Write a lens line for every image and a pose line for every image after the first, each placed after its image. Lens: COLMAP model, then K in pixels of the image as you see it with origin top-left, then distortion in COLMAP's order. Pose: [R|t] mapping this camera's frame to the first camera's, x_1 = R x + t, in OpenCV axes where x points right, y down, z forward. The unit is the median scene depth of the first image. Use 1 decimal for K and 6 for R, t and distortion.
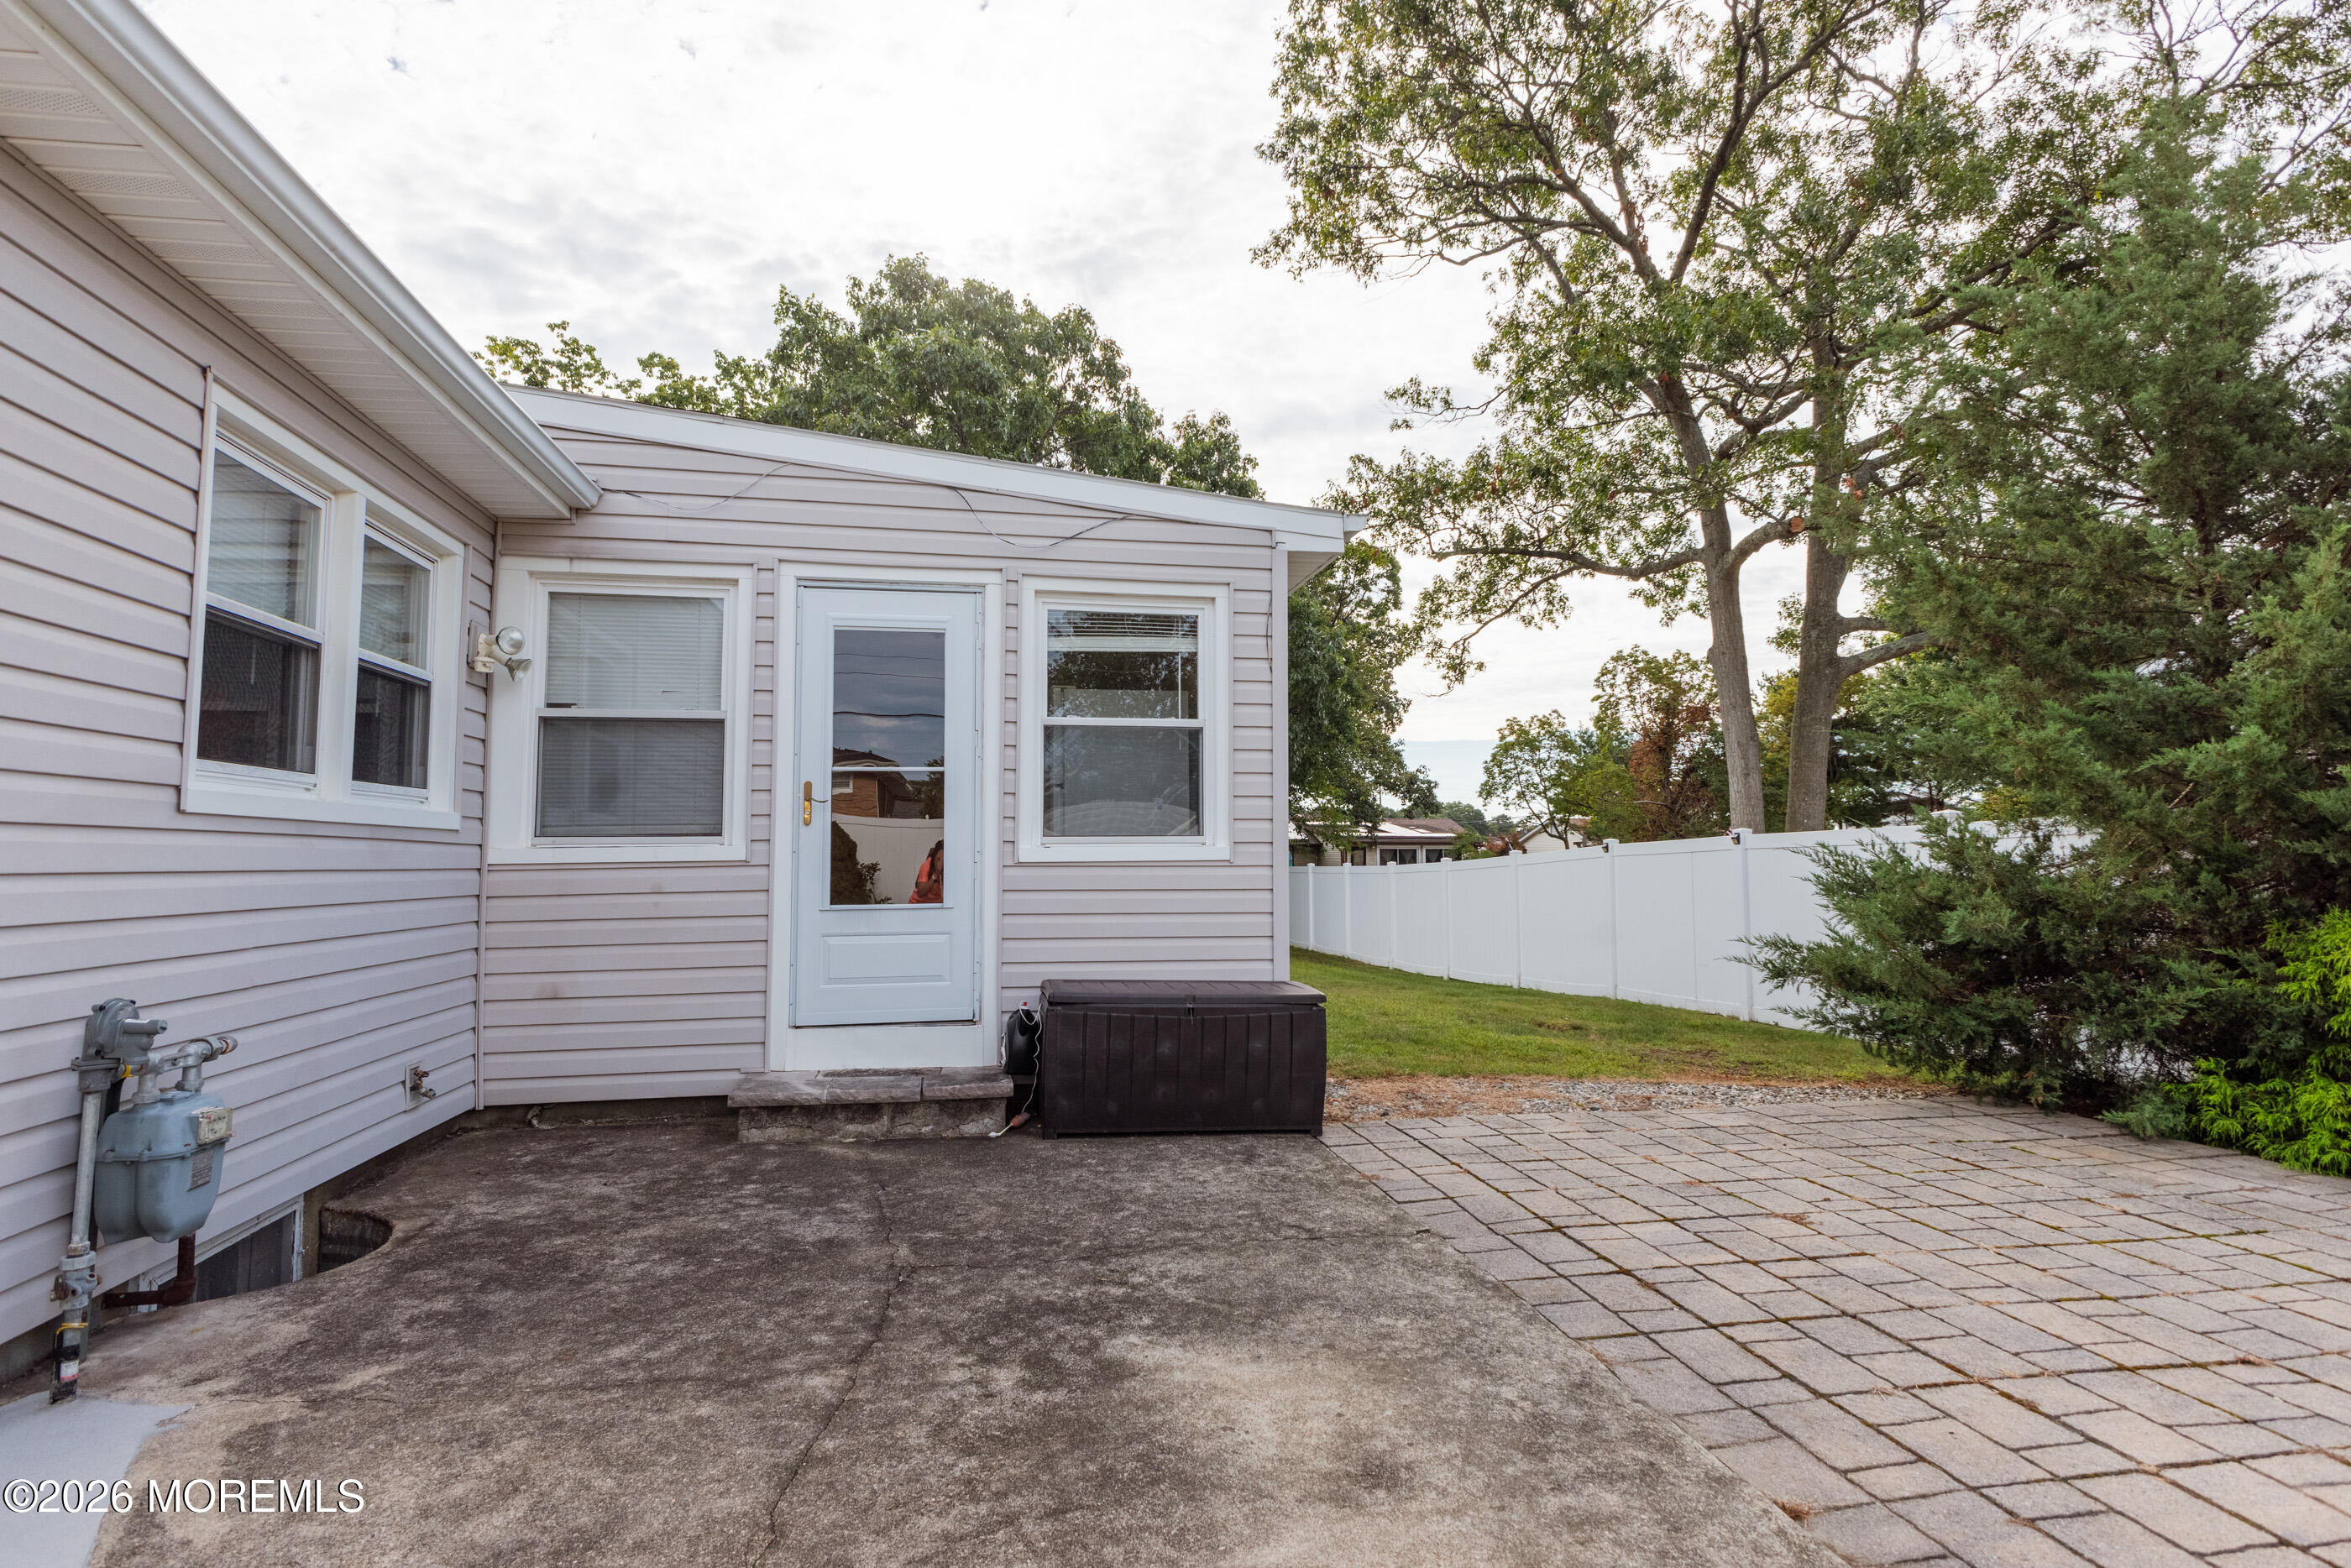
lens RADIAL K [[1179.4, 0, 1176.4], [0, 1179.4, 769.8], [0, 0, 1]] dist [0.011885, -0.001951]
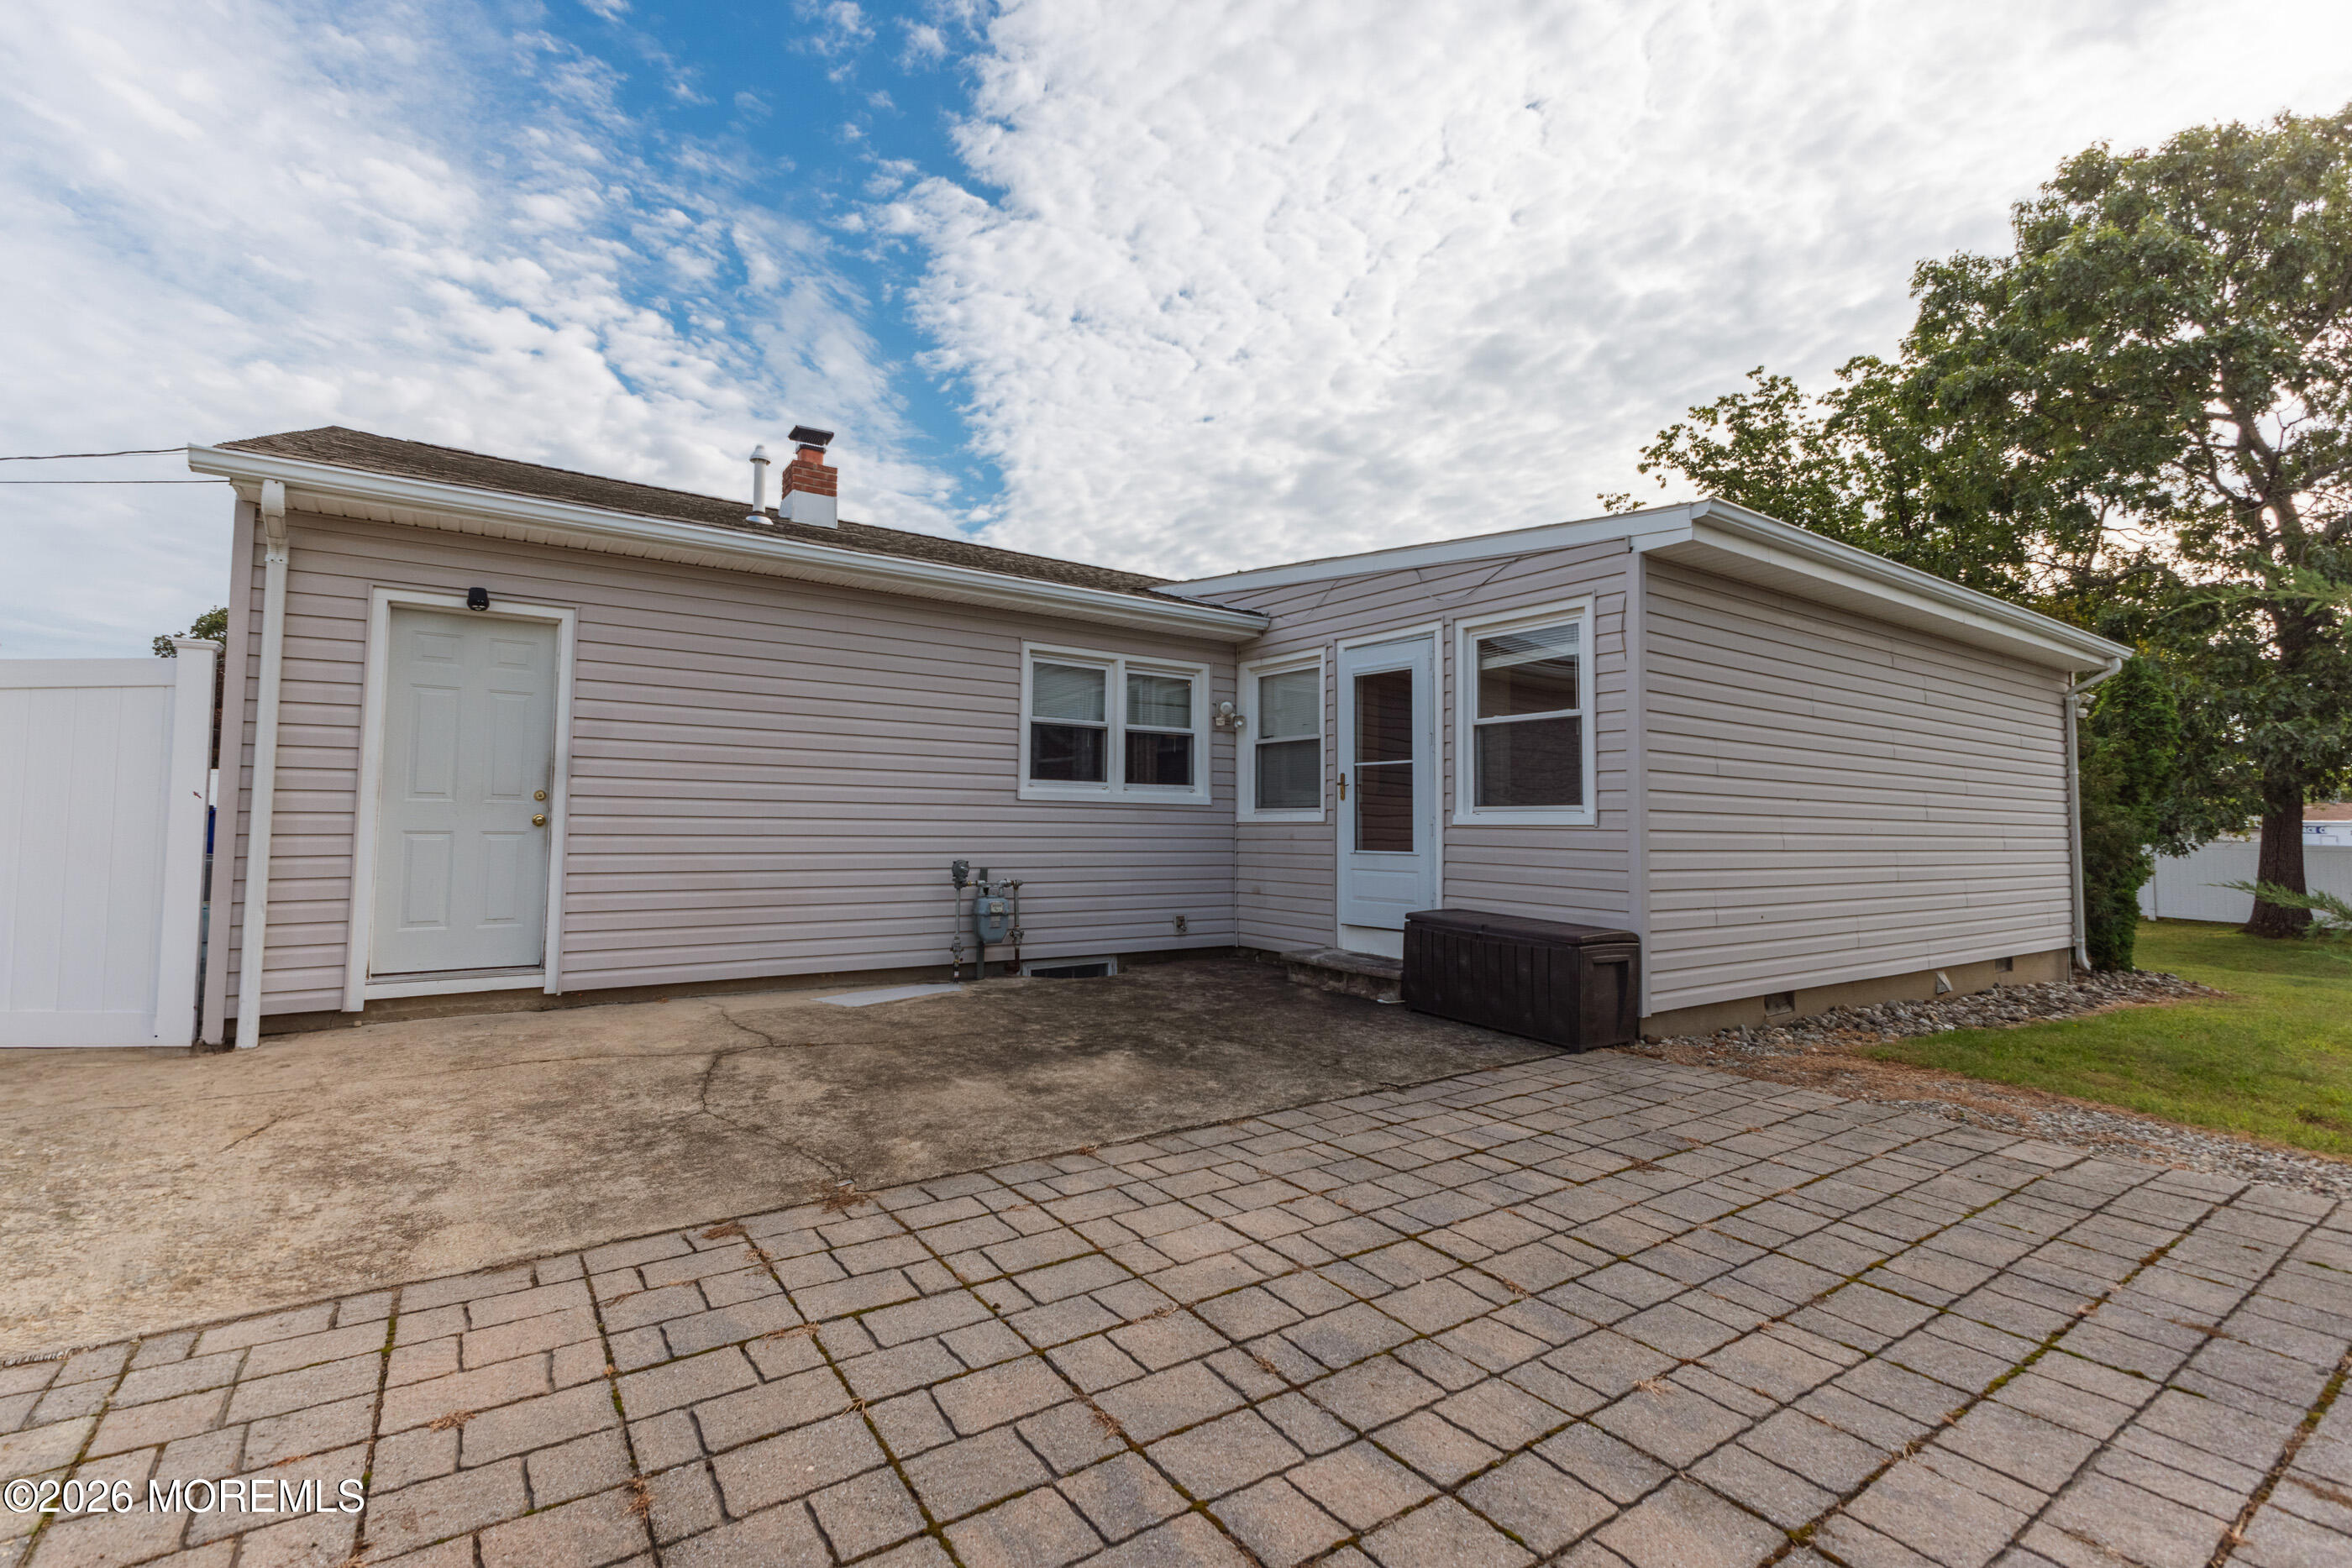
lens RADIAL K [[1039.3, 0, 1162.6], [0, 1039.3, 775.6], [0, 0, 1]] dist [0.001194, -0.000230]
pose [[0.403227, -0.033635, -0.914482, 0.999805], [0.054666, 0.998425, -0.012618, 0.018532], [0.913466, -0.044903, 0.404430, 0.212952]]
